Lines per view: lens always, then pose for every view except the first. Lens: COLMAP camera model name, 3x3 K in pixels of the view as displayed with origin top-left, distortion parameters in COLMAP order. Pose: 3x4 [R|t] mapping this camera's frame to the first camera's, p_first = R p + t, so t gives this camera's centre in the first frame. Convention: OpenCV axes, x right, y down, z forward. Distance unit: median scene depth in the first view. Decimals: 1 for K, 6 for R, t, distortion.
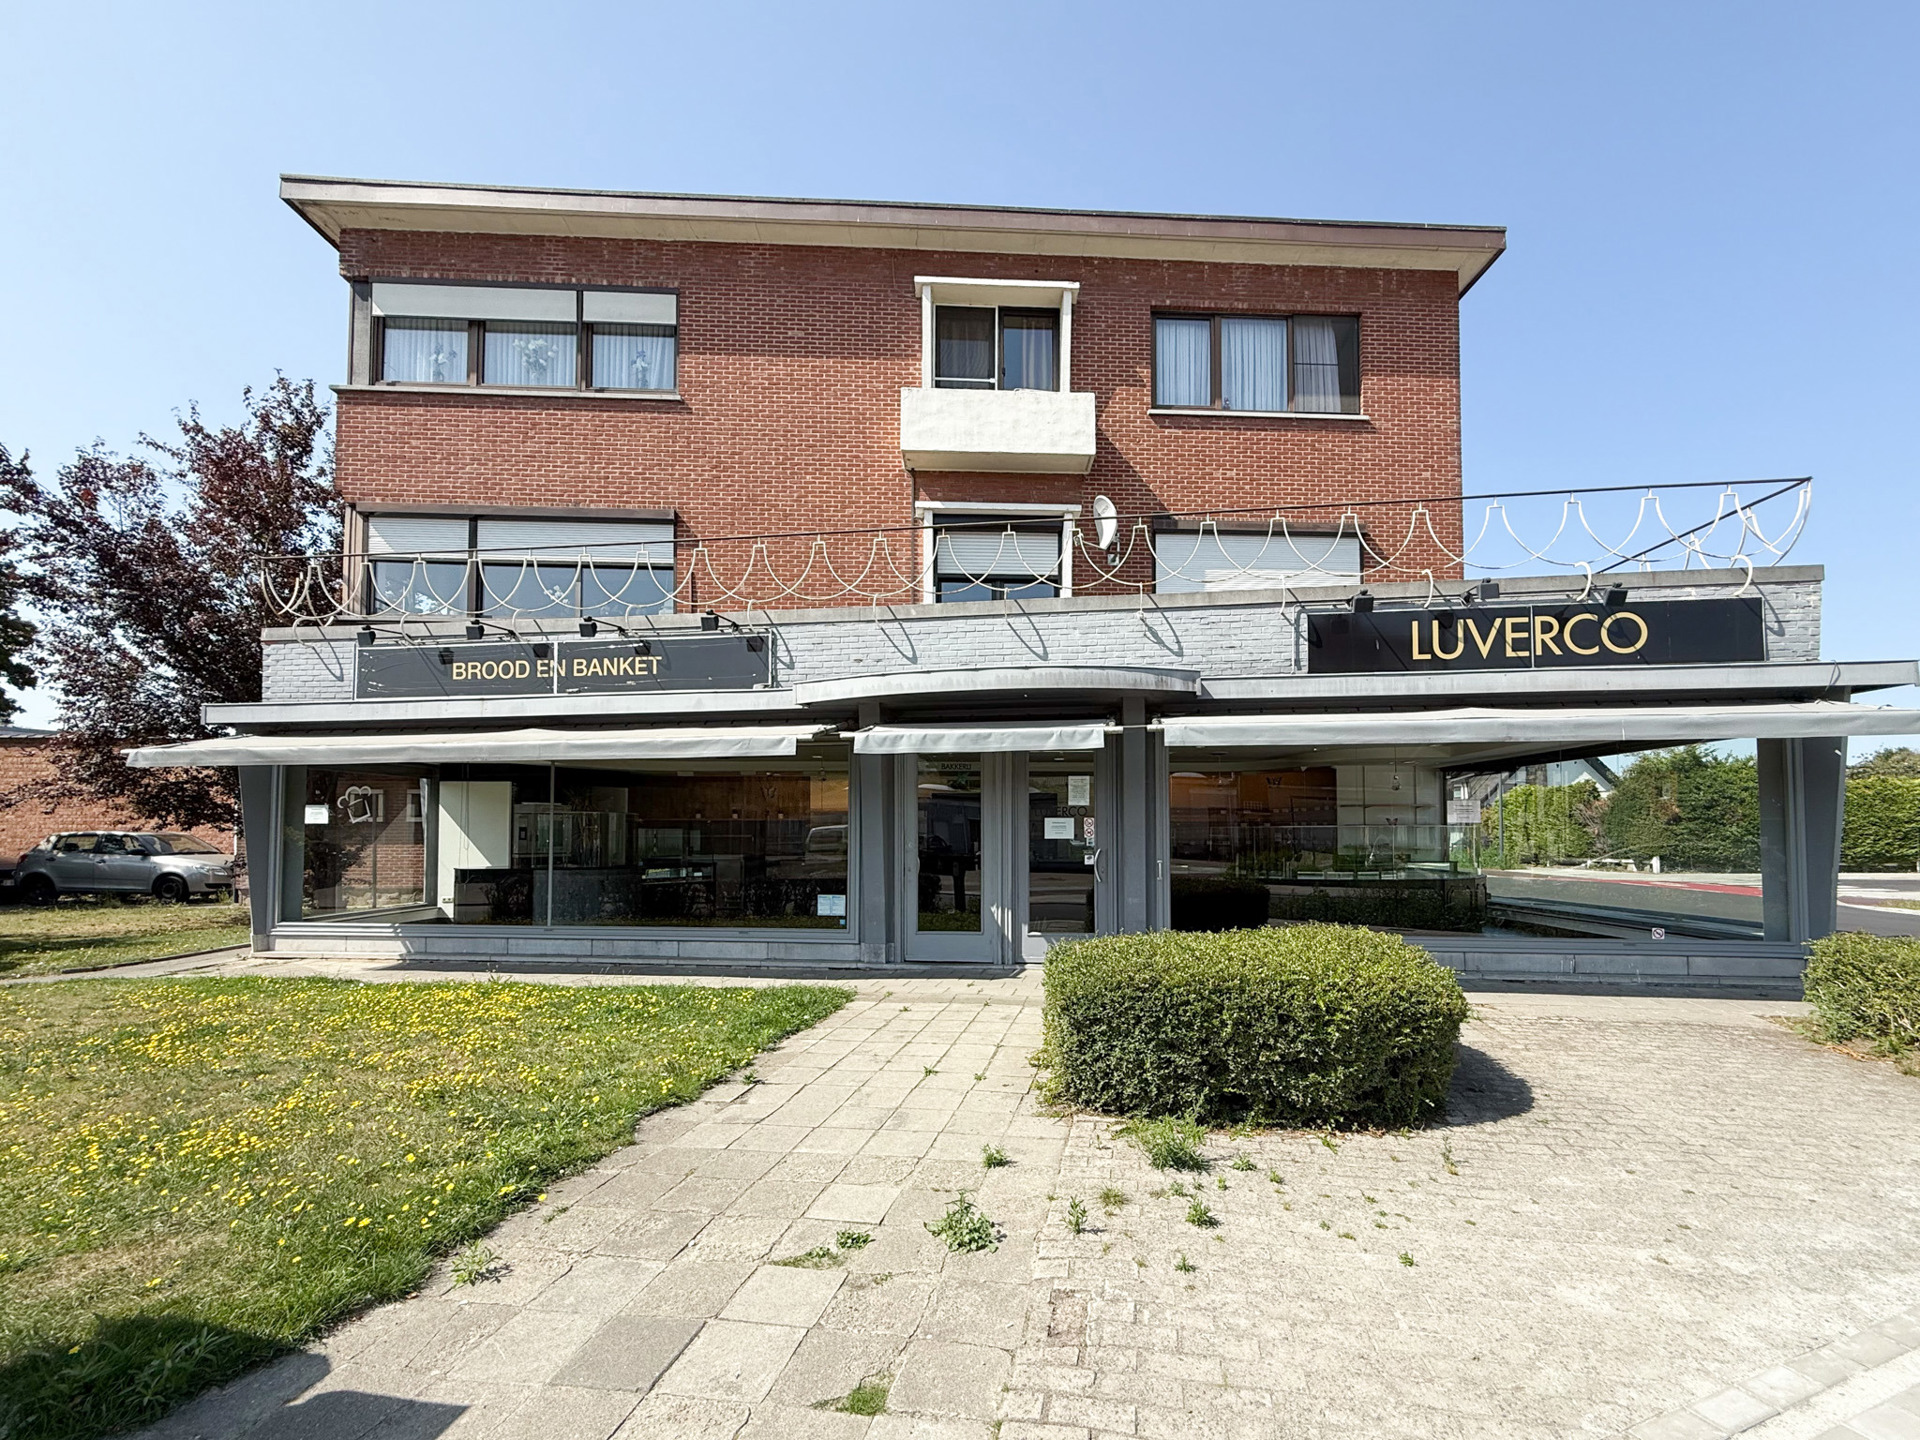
lens RADIAL K [[789.3, 0, 997.0], [0, 789.3, 807.5], [0, 0, 1]] dist [0.000749, -0.001101]
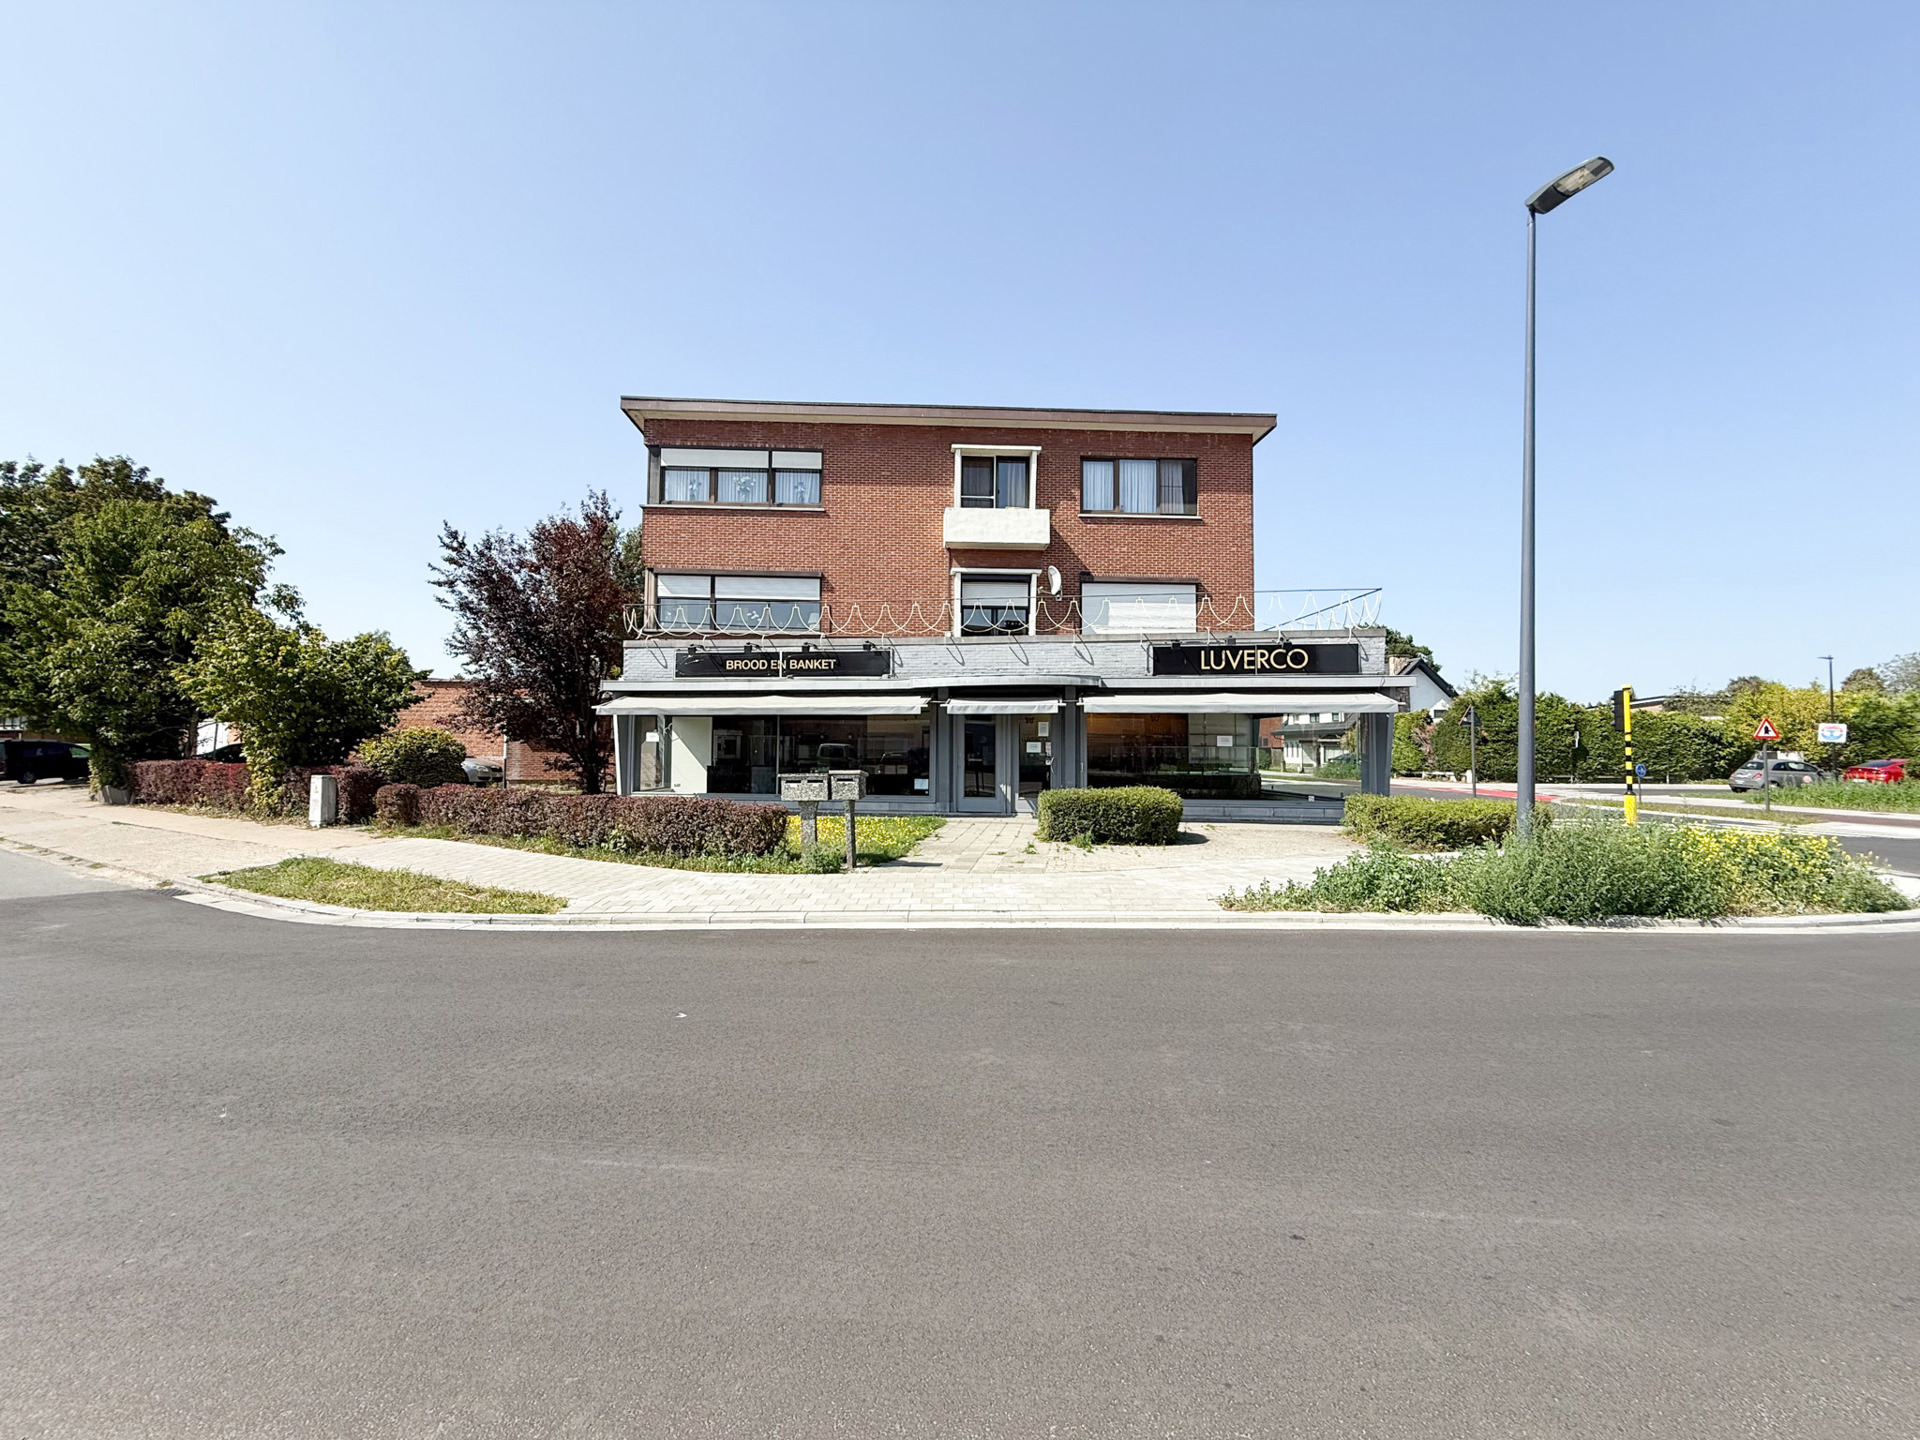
lens RADIAL K [[789.3, 0, 948.0], [0, 789.3, 723.1], [0, 0, 1]] dist [0.000749, -0.001101]
pose [[0.999509, 0.008511, 0.030146, -0.166840], [-0.008574, 0.999961, 0.001970, -0.031281], [-0.030128, -0.002228, 0.999544, -0.848227]]
